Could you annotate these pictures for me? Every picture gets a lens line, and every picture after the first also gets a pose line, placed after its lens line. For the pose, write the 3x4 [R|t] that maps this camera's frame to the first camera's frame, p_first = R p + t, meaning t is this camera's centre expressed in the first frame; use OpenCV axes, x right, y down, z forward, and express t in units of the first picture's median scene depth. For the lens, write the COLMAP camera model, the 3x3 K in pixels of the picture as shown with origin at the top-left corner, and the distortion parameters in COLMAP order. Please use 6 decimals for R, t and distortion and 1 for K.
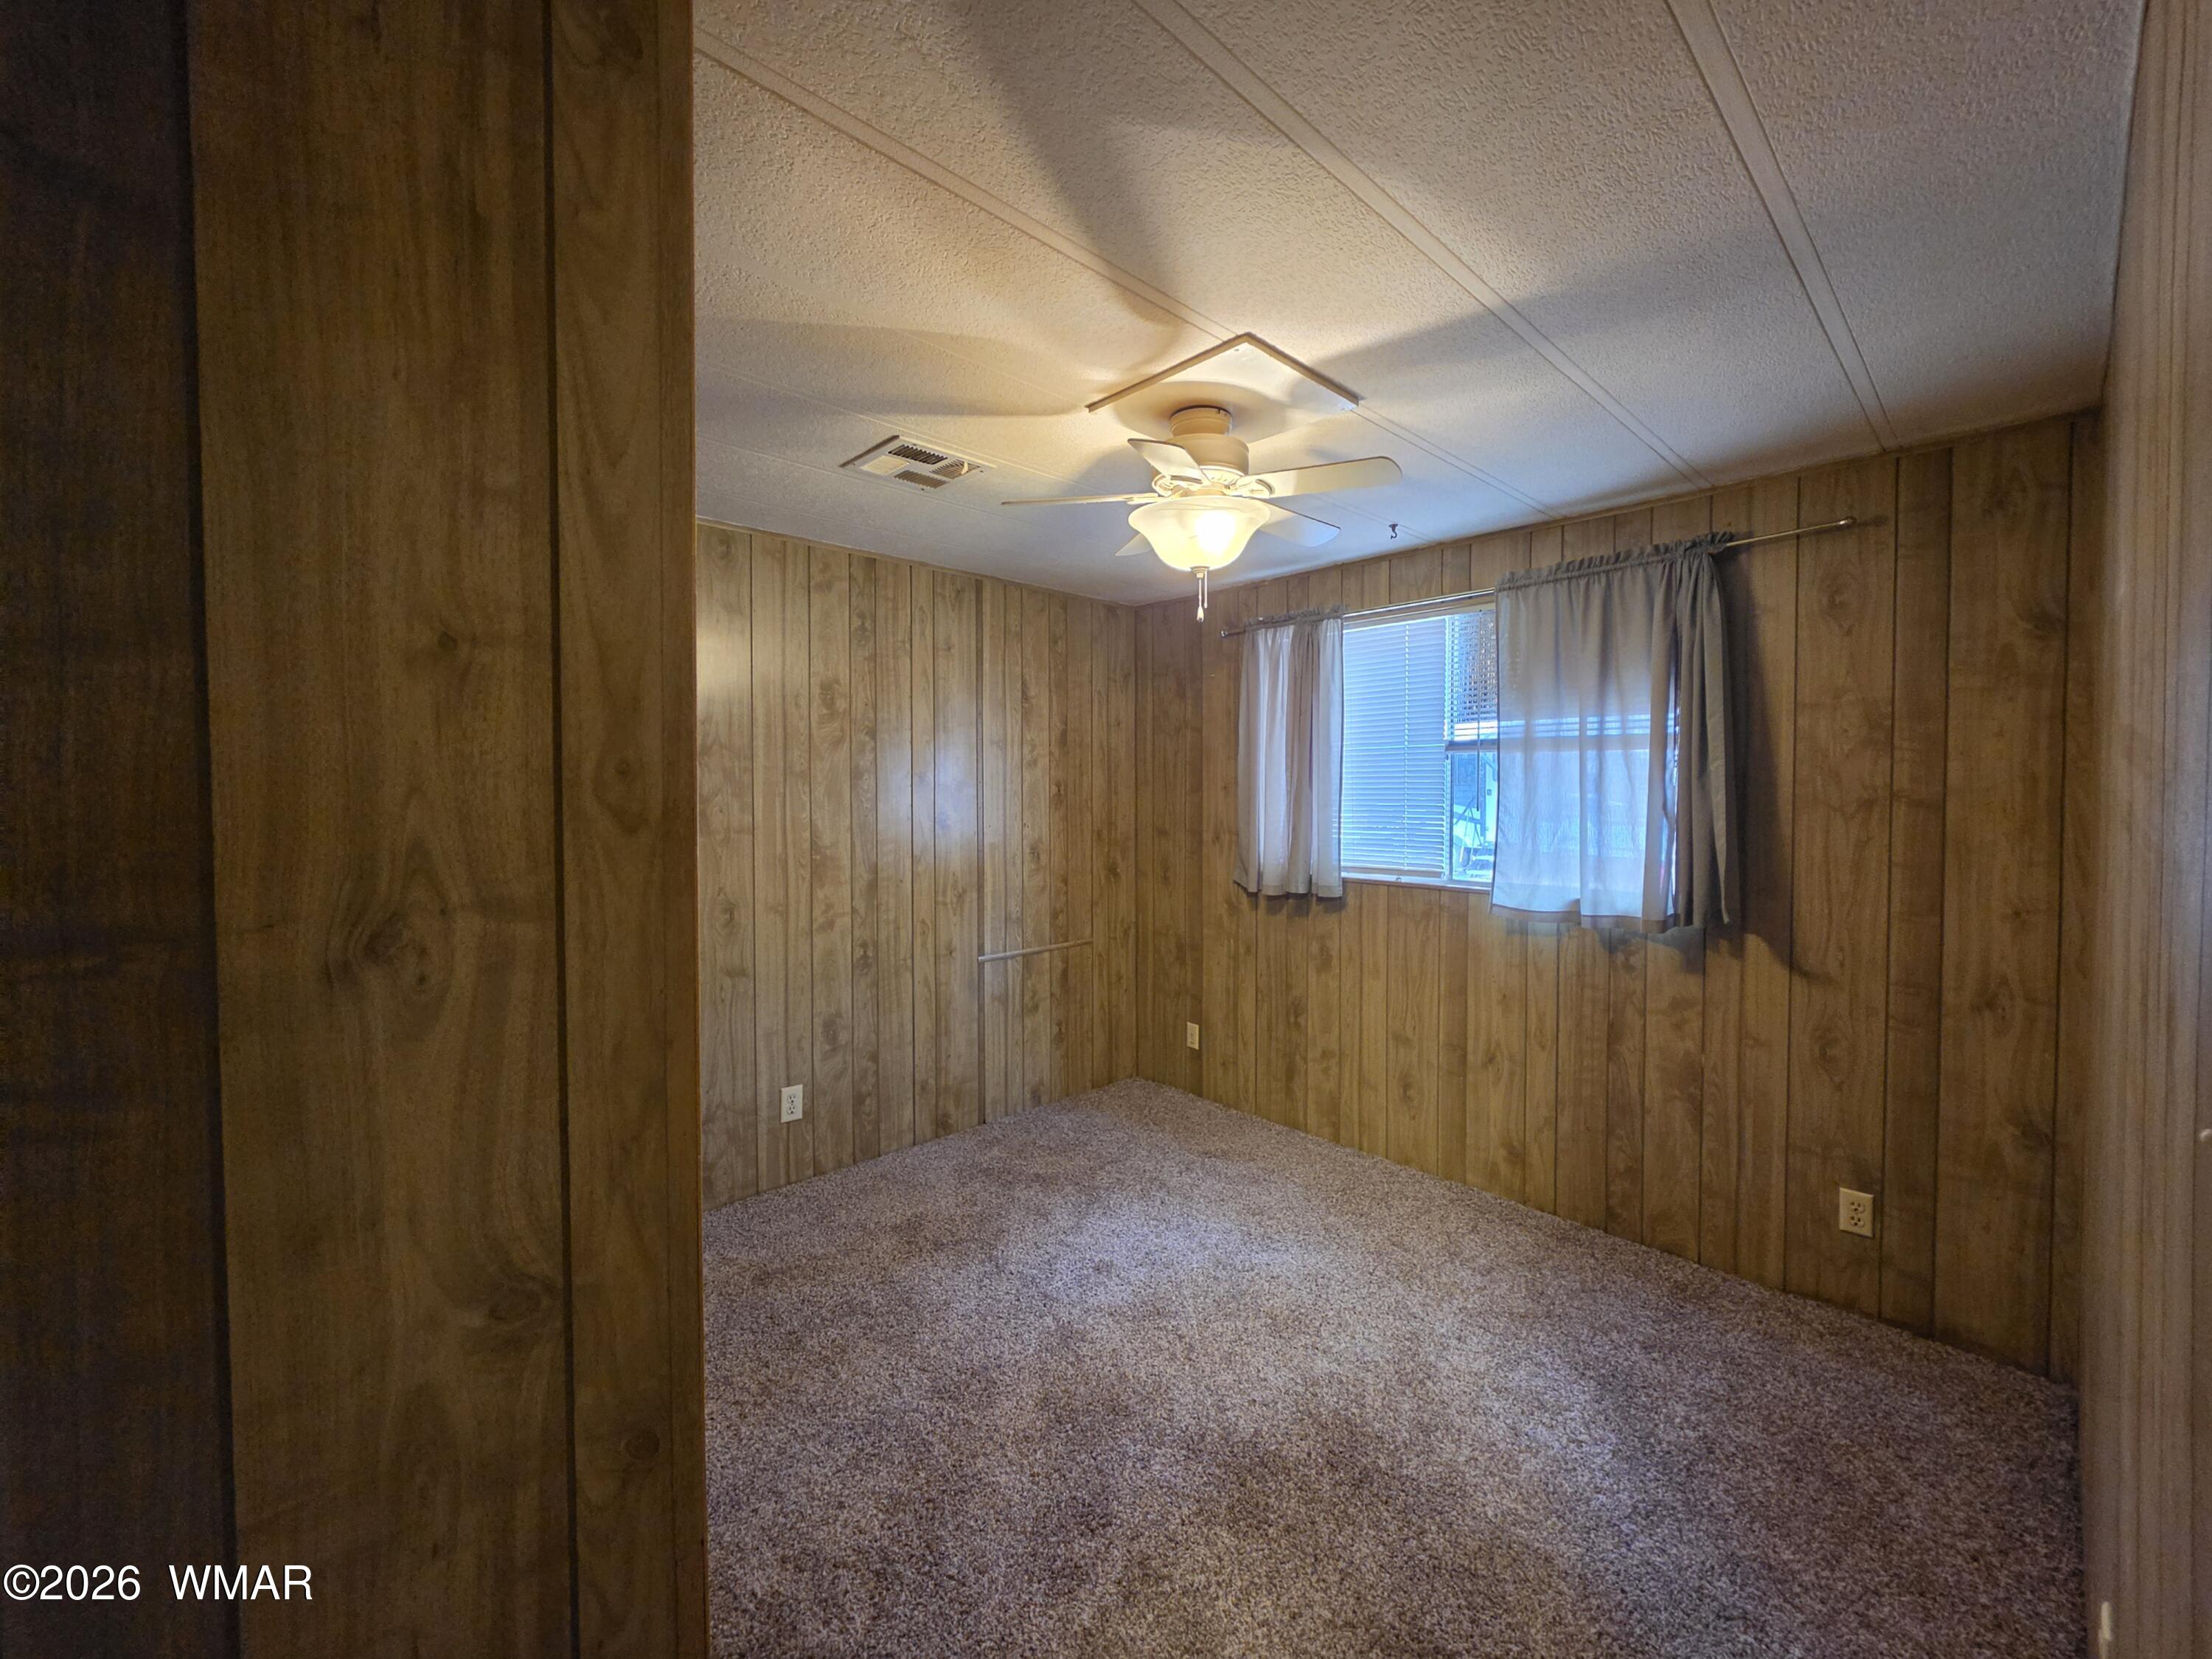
lens RADIAL K [[894.2, 0, 1118.6], [0, 894.2, 813.8], [0, 0, 1]] dist [-0.003179, 0.000064]
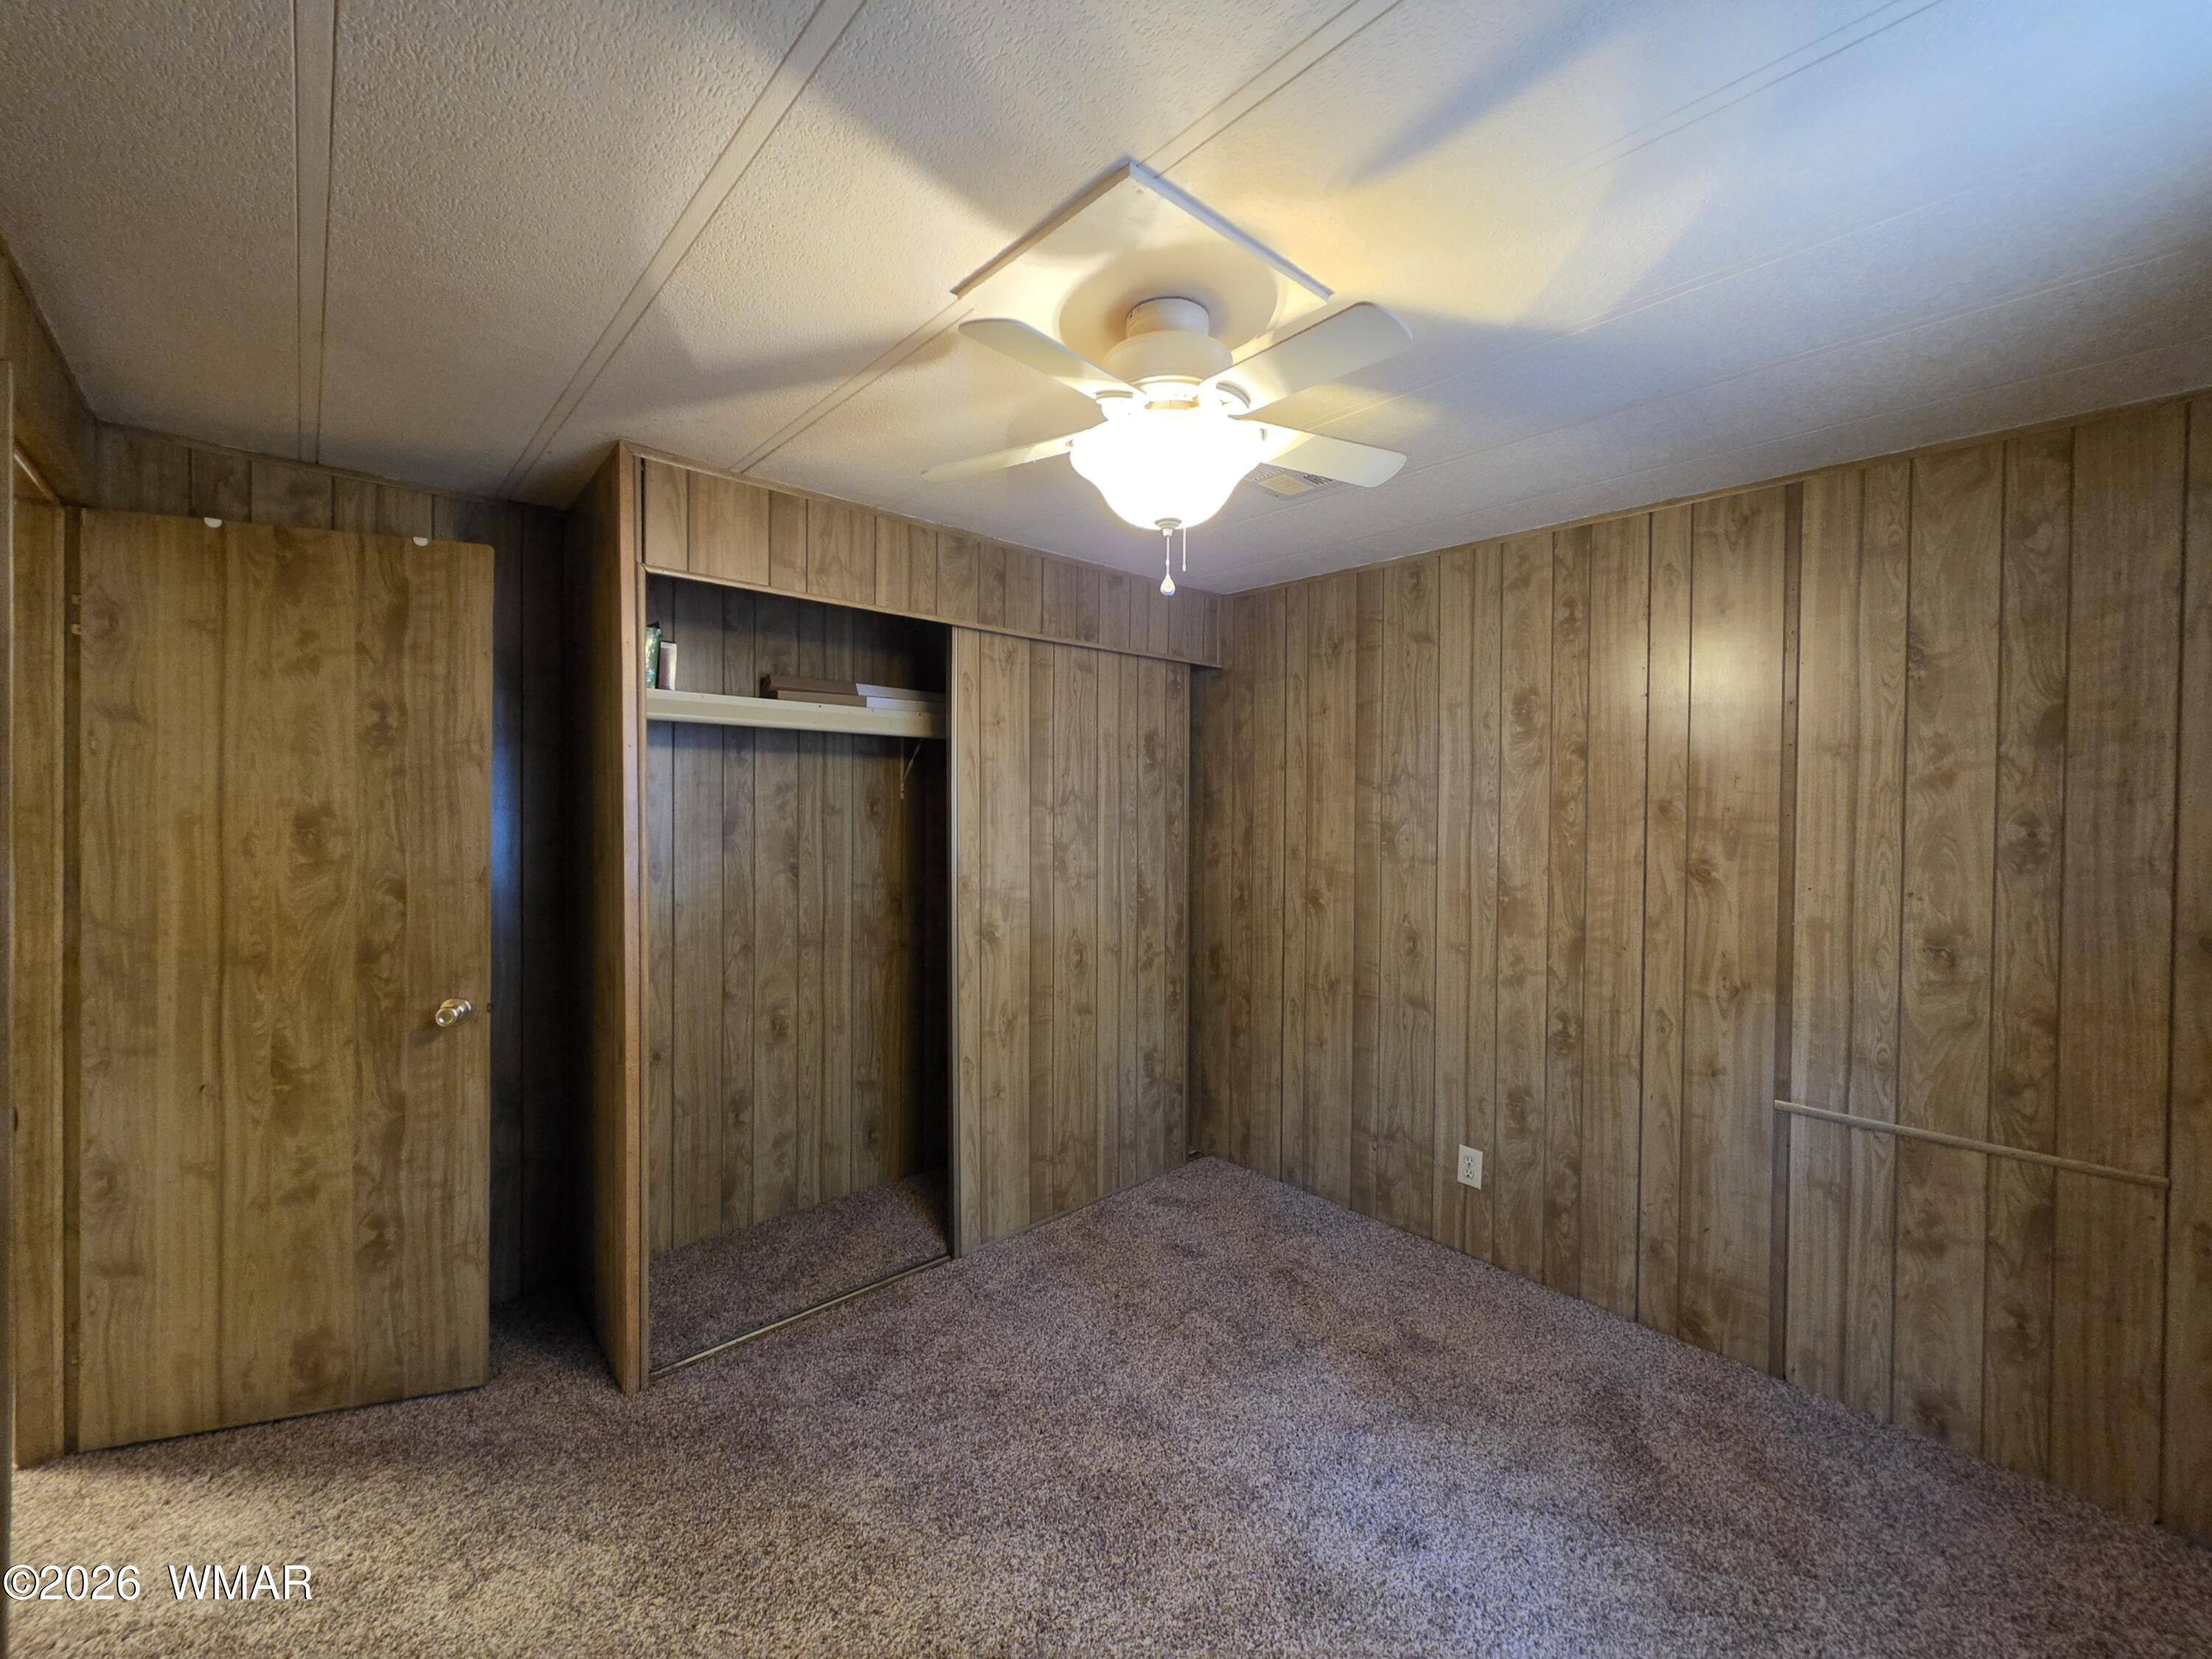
lens RADIAL K [[894.2, 0, 1107.0], [0, 894.2, 819.3], [0, 0, 1]] dist [-0.003179, 0.000064]
pose [[-0.031598, 0.015093, -0.999387, 0.527472], [-0.041261, 0.999014, 0.016391, -0.026122], [0.998649, 0.041753, -0.030944, 0.625978]]
